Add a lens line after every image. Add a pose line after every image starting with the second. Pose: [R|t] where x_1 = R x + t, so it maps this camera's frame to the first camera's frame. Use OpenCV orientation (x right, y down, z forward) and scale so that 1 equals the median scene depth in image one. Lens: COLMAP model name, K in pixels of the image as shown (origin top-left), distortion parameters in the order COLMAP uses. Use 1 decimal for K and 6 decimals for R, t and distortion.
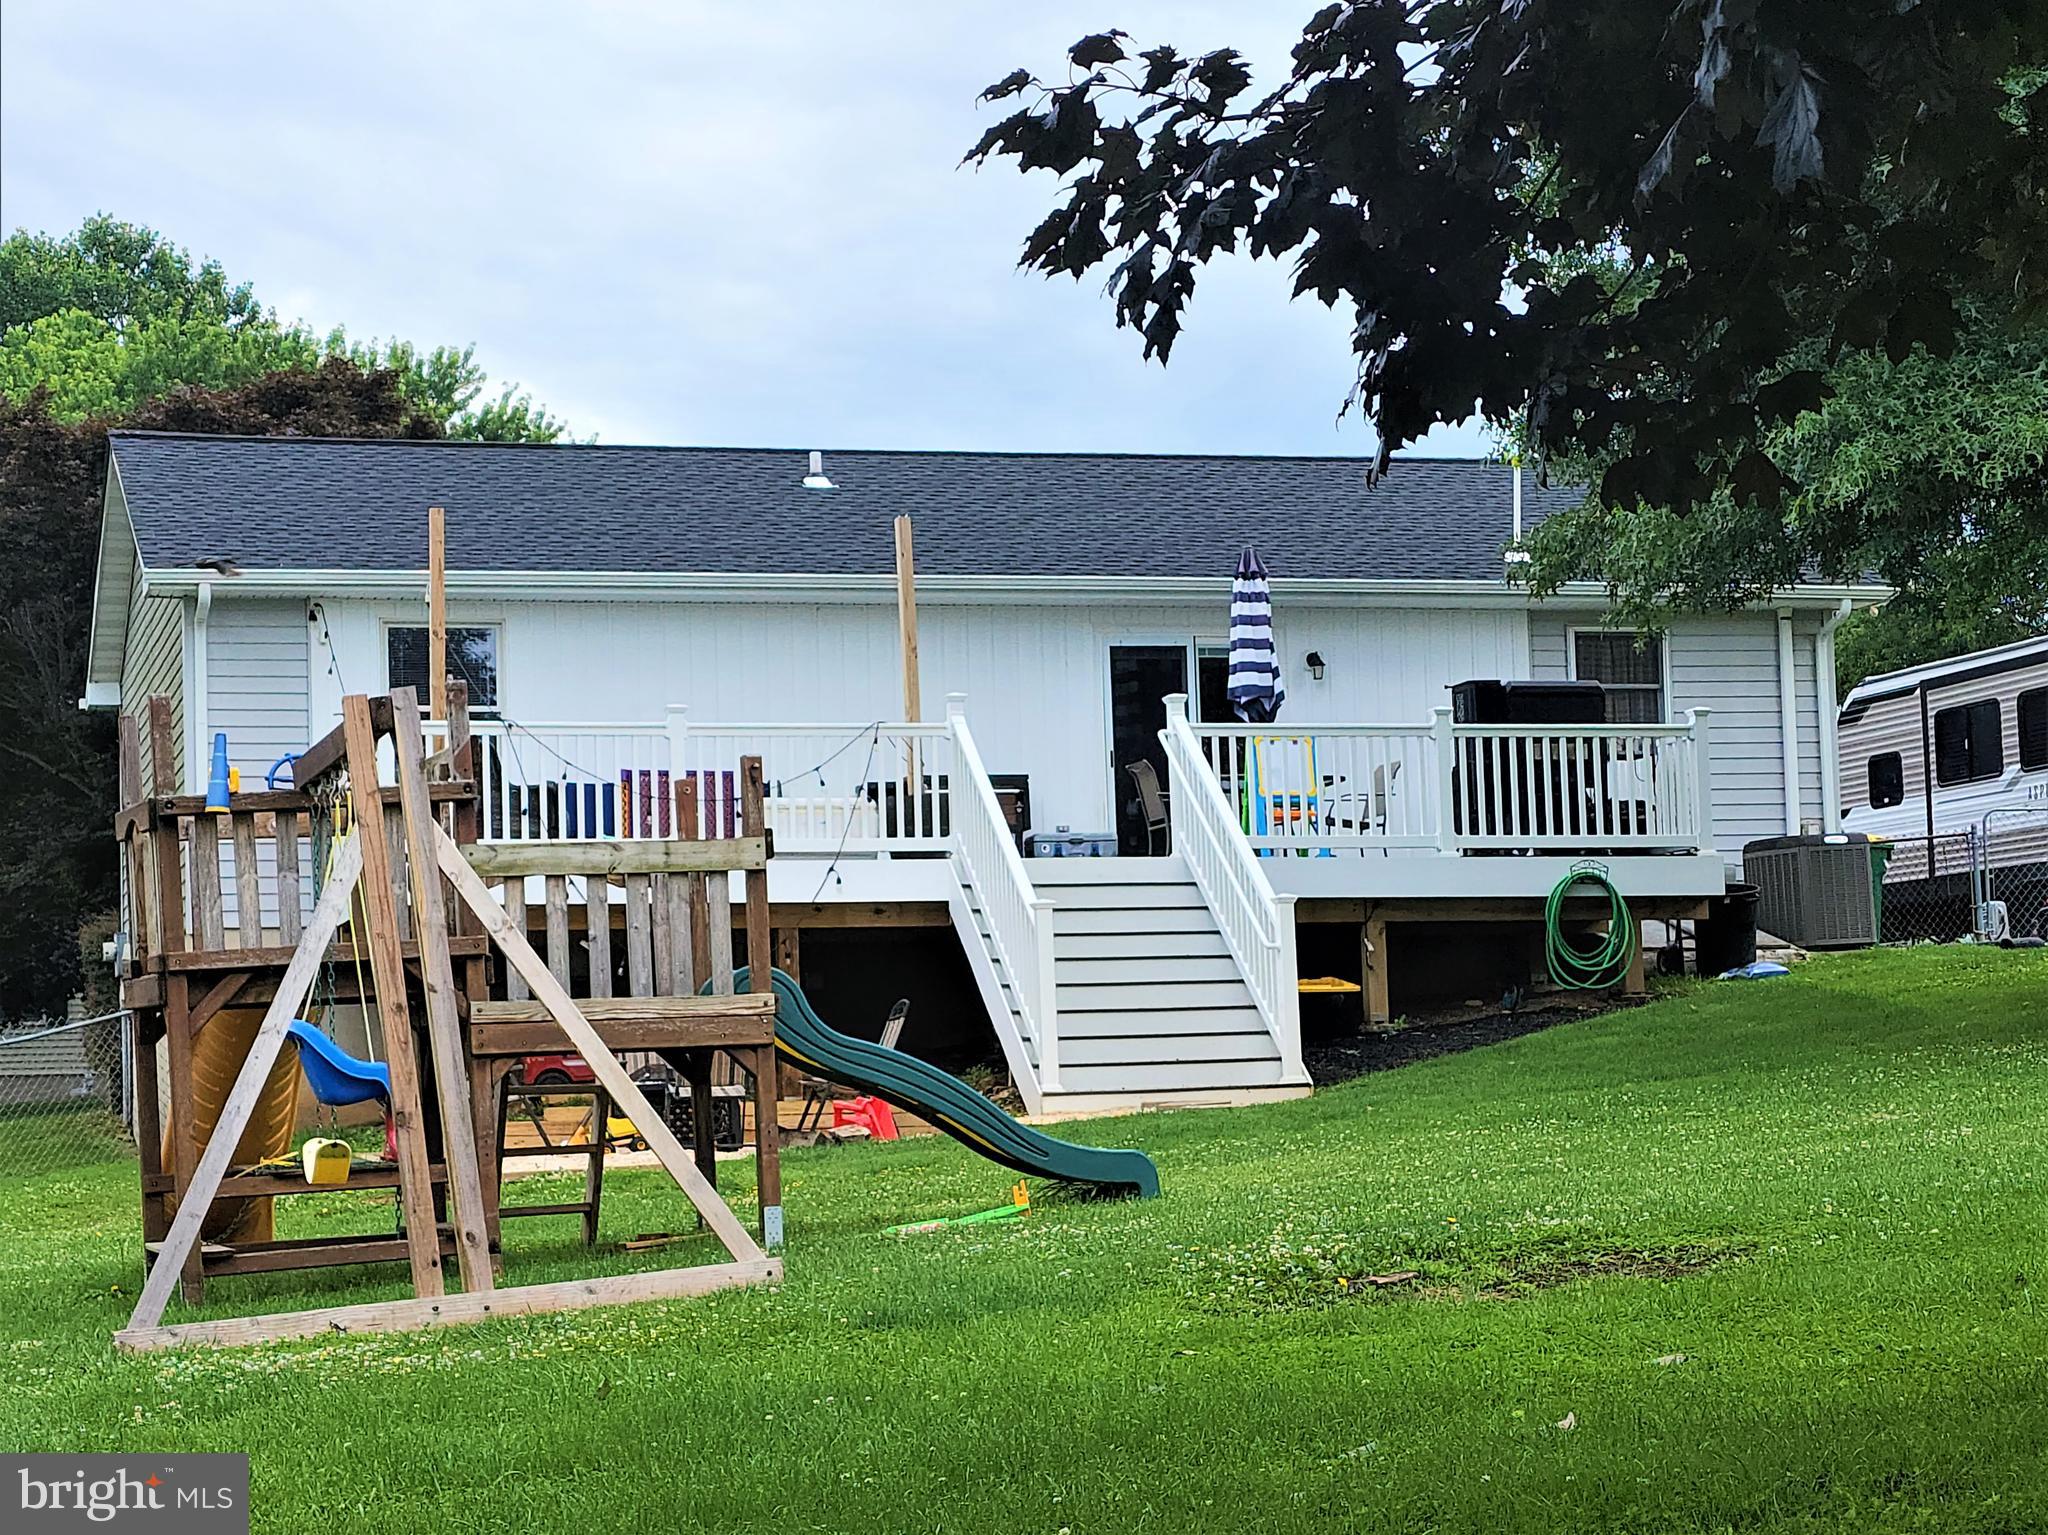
lens RADIAL K [[1376.0, 0, 1023.7], [0, 1376.0, 763.1], [0, 0, 1]] dist [0.006272, 0.002730]
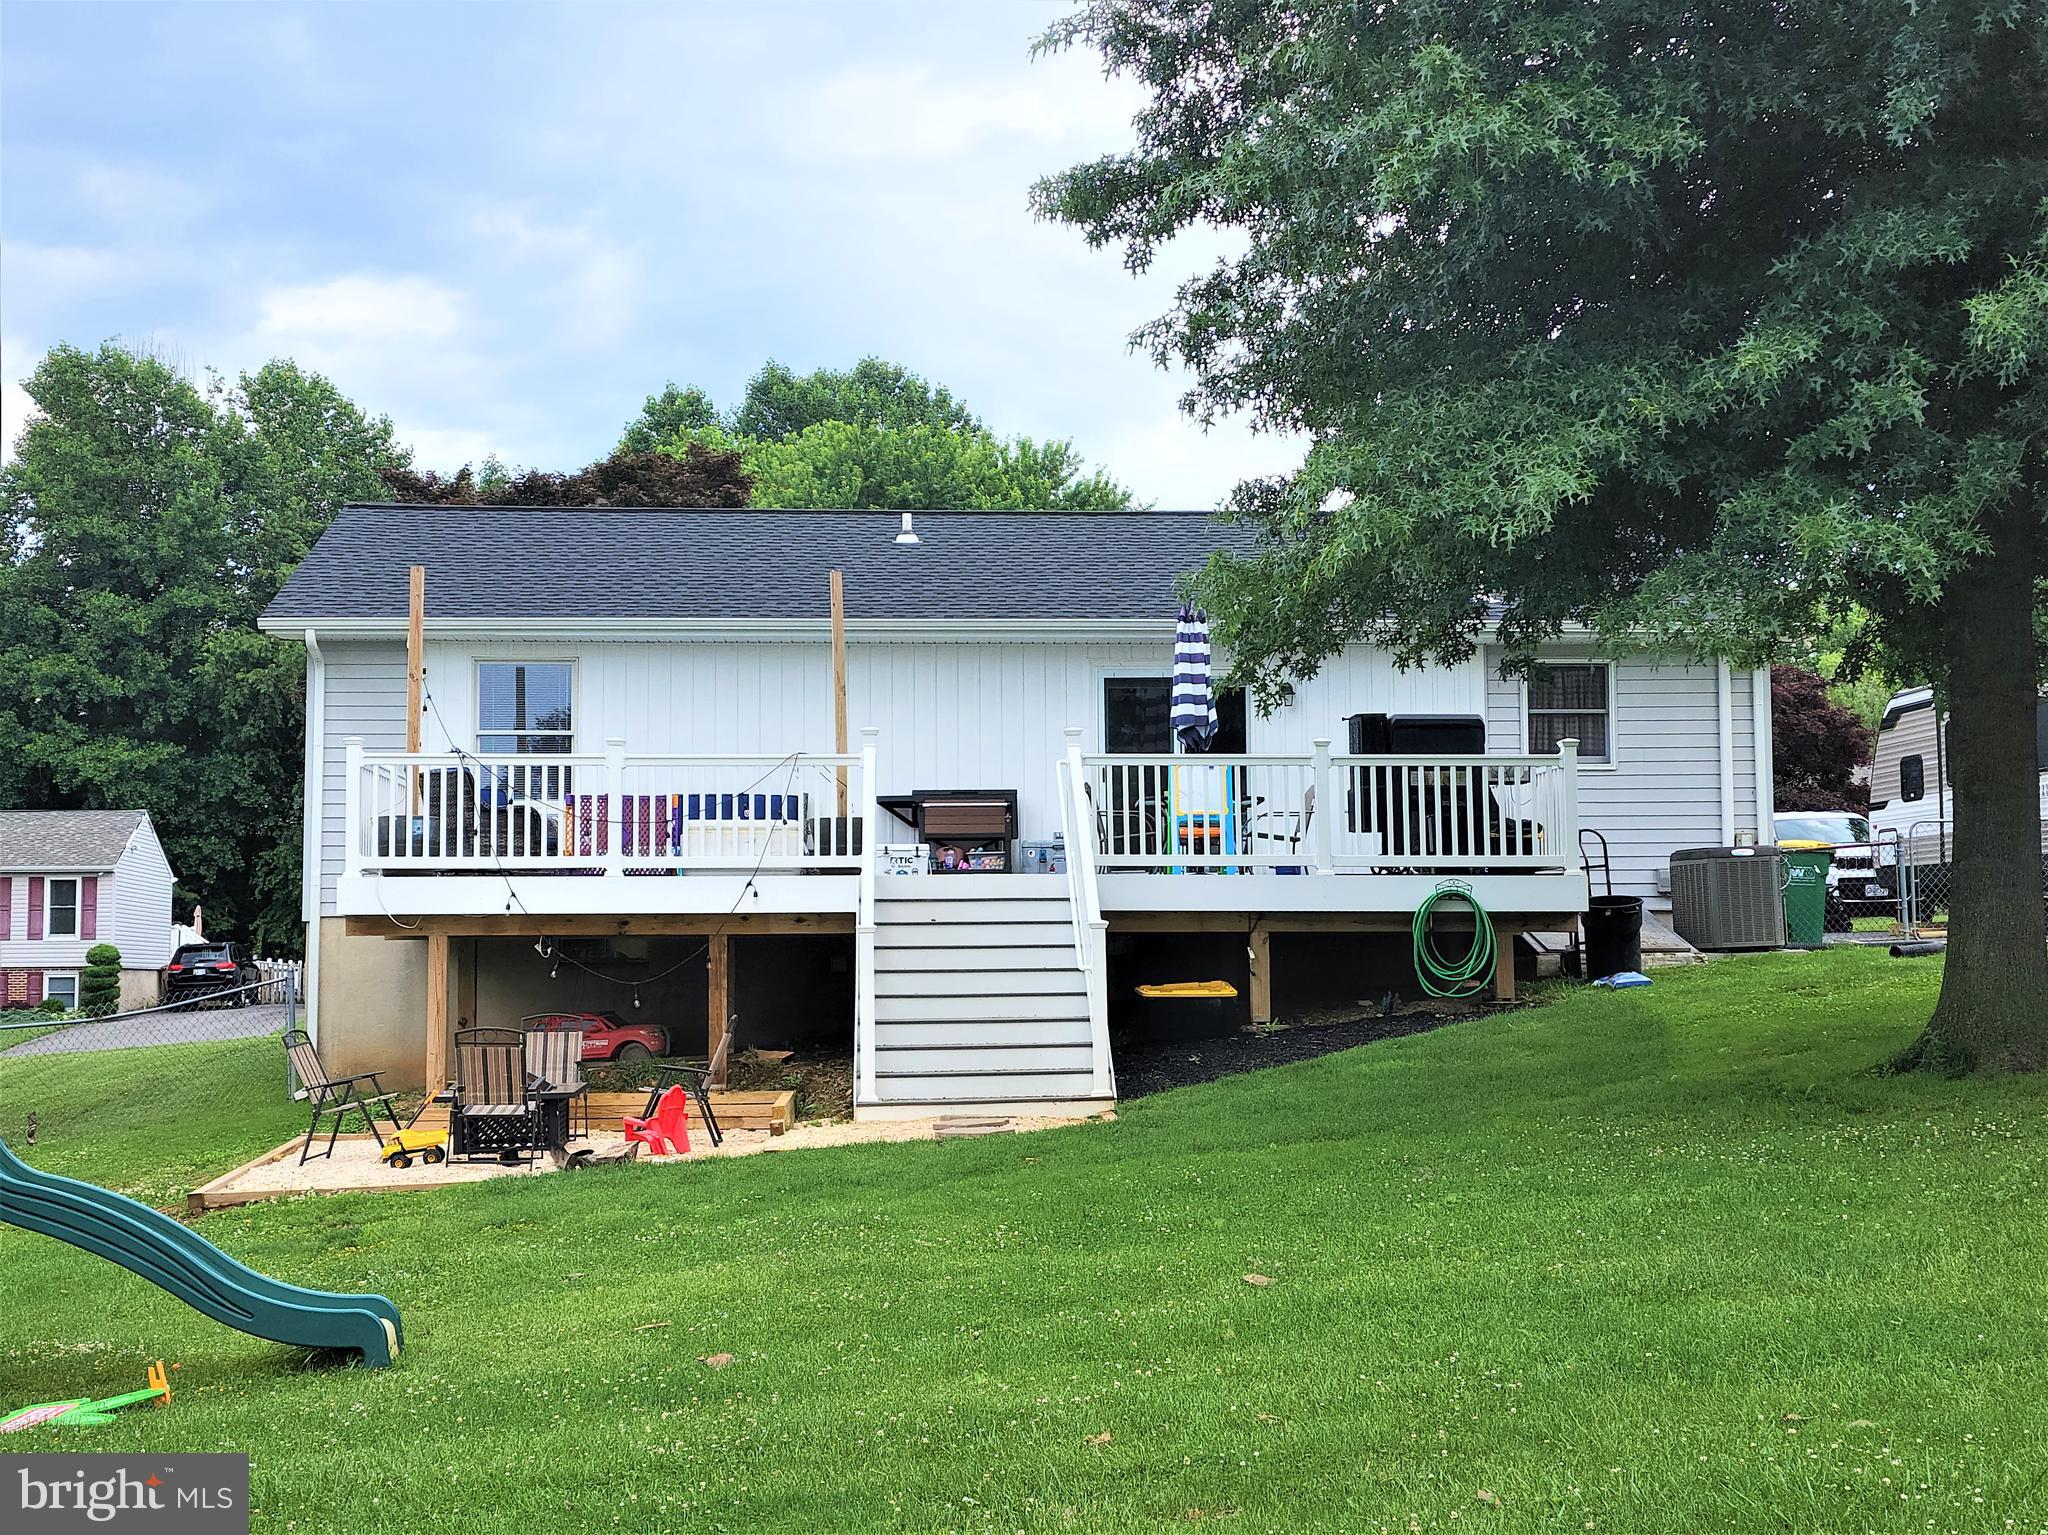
lens RADIAL K [[1140.2, 0, 1023.9], [0, 1140.2, 770.6], [0, 0, 1]] dist [0.005245, 0.000036]
pose [[0.997727, 0.004505, -0.067235, 0.121962], [-0.004439, 0.999990, 0.001126, -0.014931], [0.067240, -0.000825, 0.997737, 0.065829]]
